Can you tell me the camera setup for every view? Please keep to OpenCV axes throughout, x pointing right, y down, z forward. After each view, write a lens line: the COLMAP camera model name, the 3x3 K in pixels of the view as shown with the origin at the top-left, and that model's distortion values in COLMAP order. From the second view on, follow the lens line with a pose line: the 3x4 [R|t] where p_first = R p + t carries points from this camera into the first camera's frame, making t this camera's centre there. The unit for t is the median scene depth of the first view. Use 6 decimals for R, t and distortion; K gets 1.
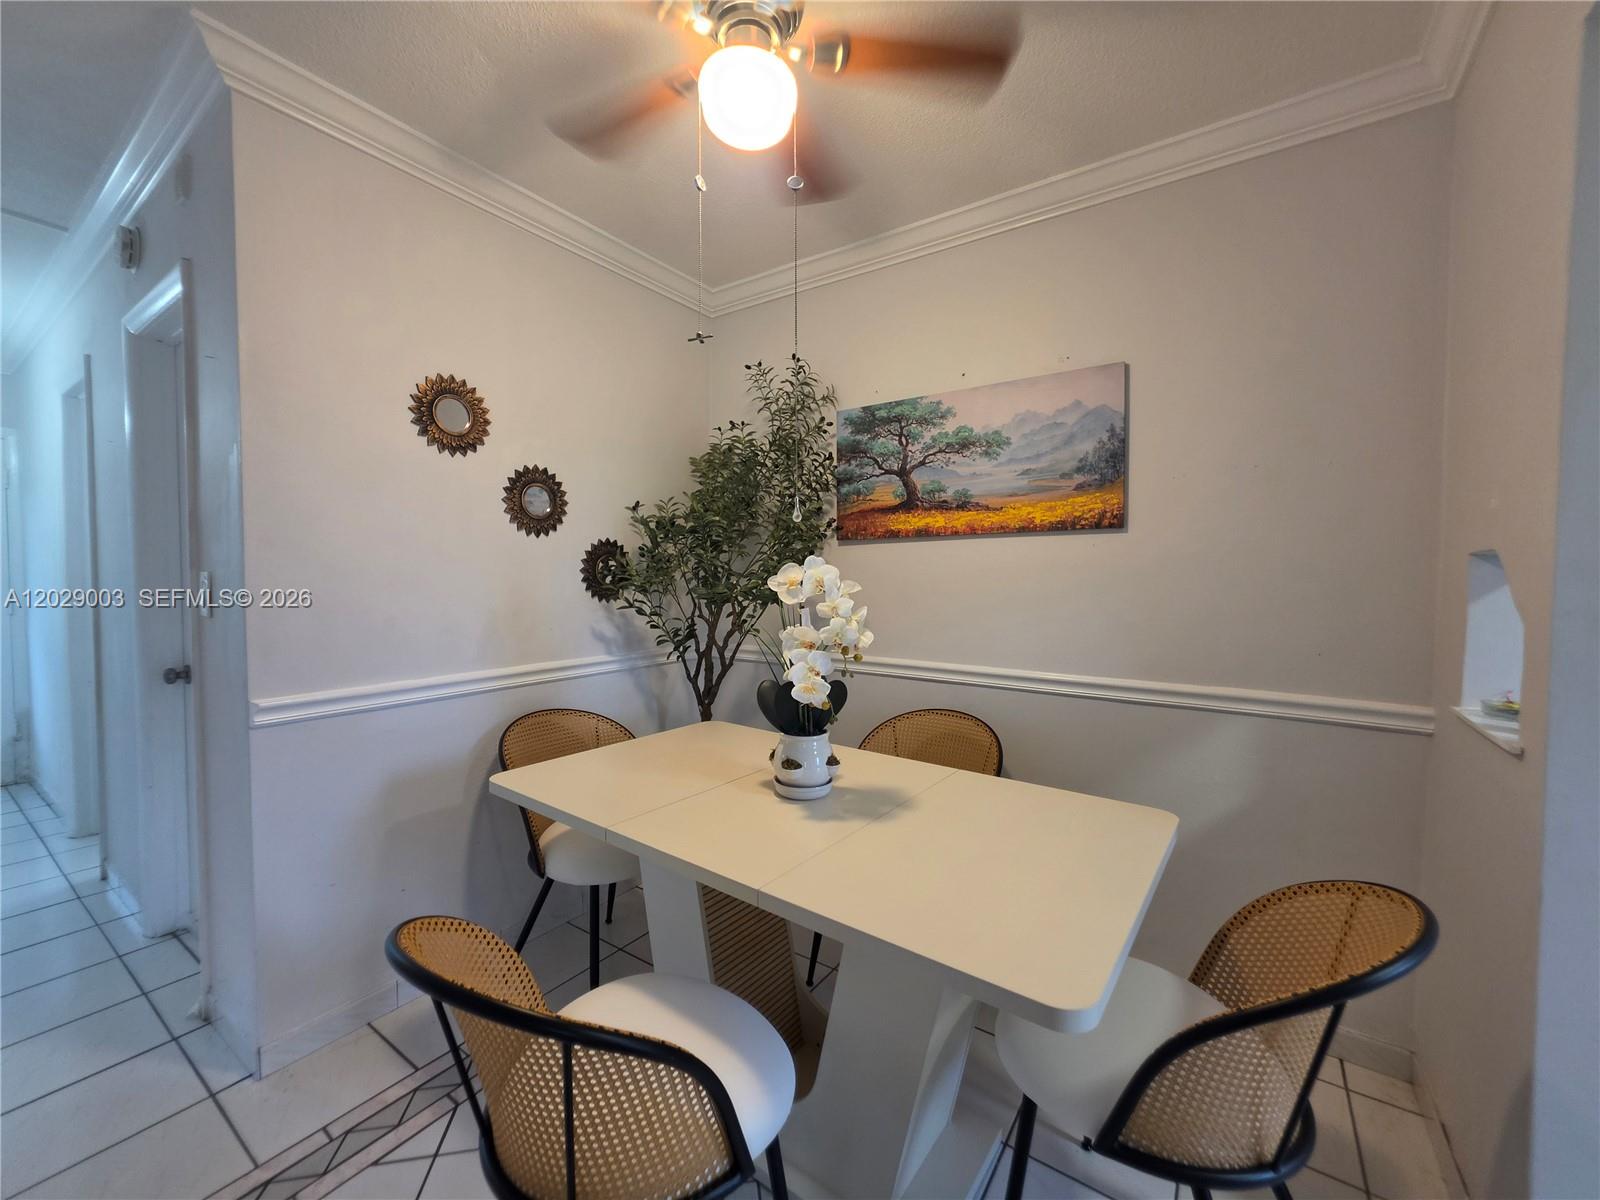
lens RADIAL K [[647.3, 0, 800.9], [0, 647.3, 596.5], [0, 0, 1]] dist [-0.002218, 0.000424]
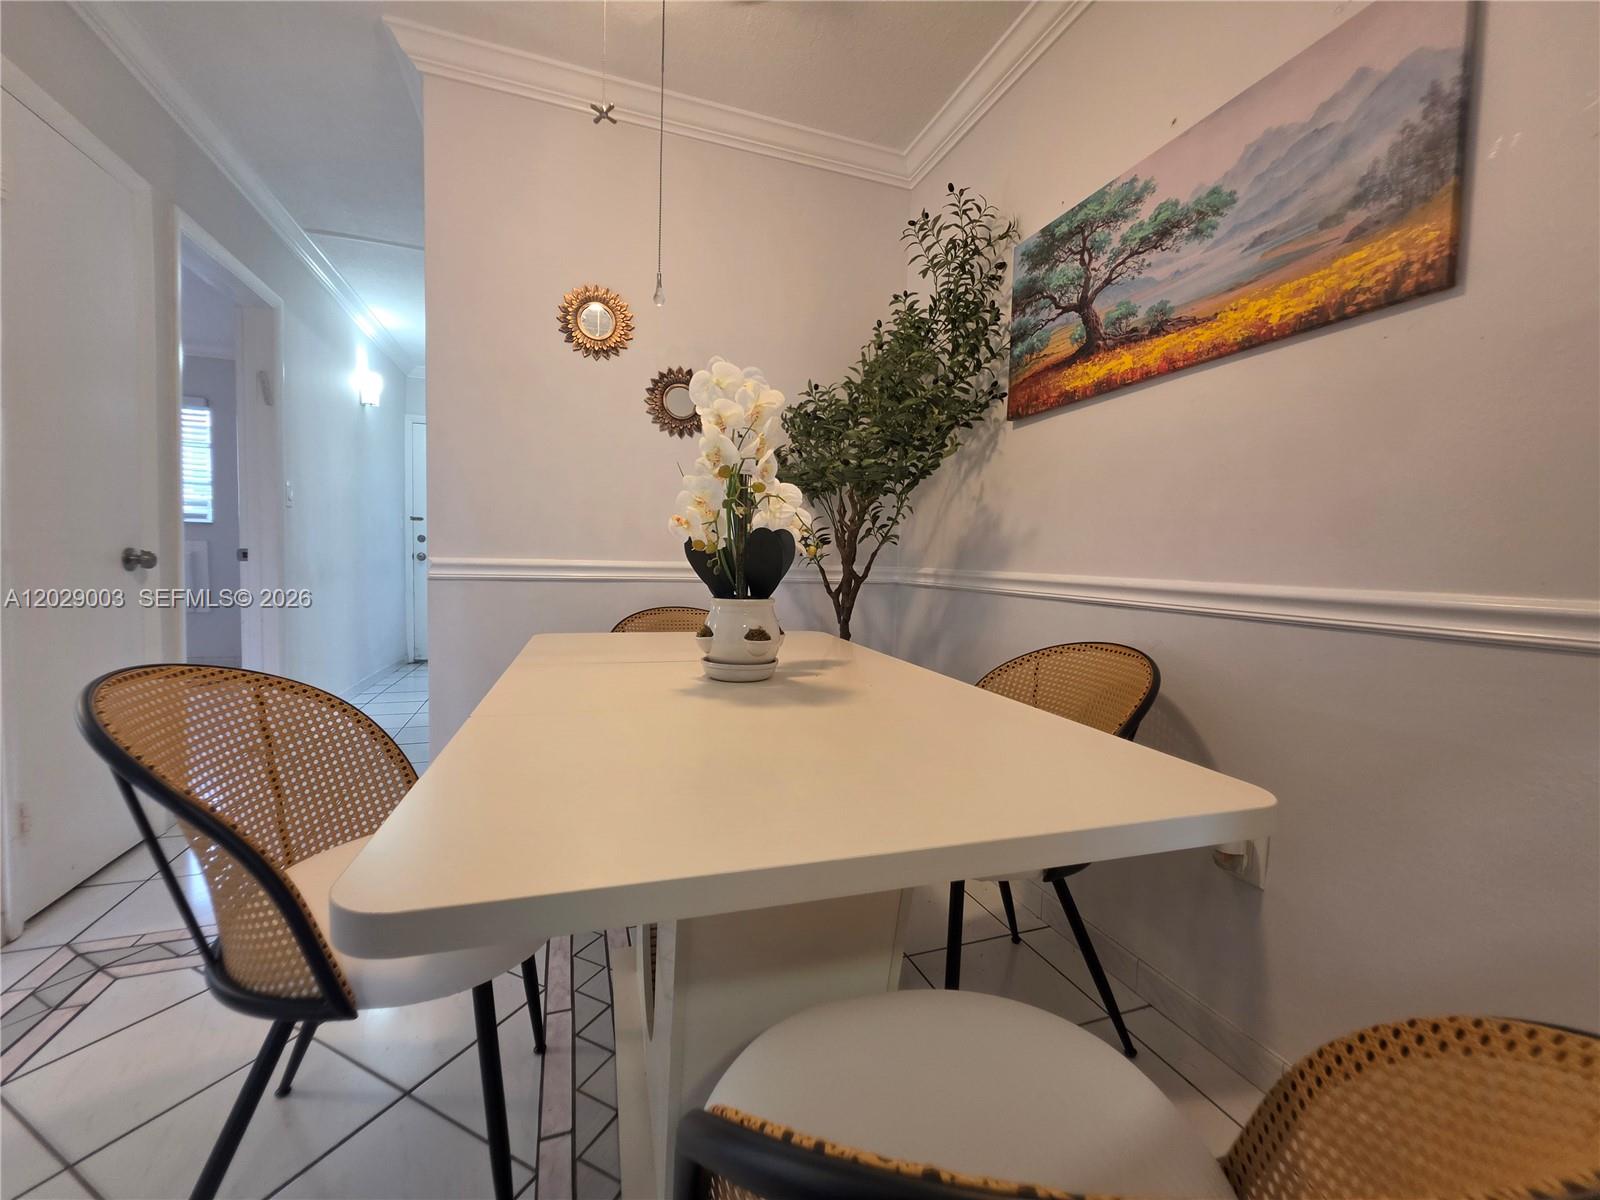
lens RADIAL K [[647.3, 0, 800.9], [0, 647.3, 596.5], [0, 0, 1]] dist [-0.002218, 0.000424]
pose [[0.809929, 0.048871, -0.584488, 0.347362], [-0.041651, 0.998799, 0.025796, 0.121207], [0.585047, 0.003451, 0.810992, 0.273097]]
